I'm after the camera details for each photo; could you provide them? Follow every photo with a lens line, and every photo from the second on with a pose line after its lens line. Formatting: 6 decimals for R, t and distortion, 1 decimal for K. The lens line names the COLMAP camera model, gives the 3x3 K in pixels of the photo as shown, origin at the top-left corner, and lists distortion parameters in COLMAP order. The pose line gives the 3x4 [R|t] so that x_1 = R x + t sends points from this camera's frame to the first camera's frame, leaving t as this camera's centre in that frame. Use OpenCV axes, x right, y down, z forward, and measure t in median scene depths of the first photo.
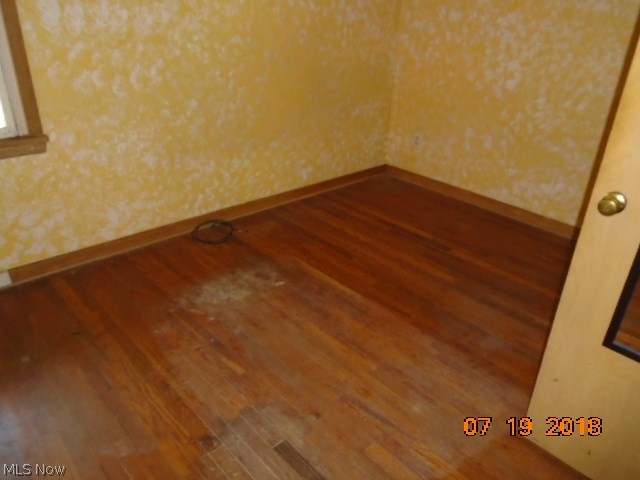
lens RADIAL K [[493.4, 0, 319.3], [0, 493.4, 240.1], [0, 0, 1]] dist [0.000526, -0.002179]
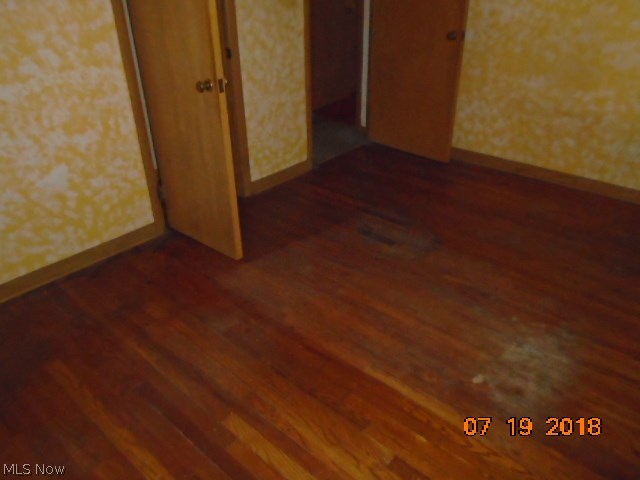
lens RADIAL K [[493.4, 0, 320.1], [0, 493.4, 240.0], [0, 0, 1]] dist [0.000526, -0.002179]
pose [[-0.994588, 0.040452, -0.095698, 0.218656], [-0.056491, 0.562480, 0.824879, -0.633082], [0.087196, 0.825821, -0.557151, 1.261858]]
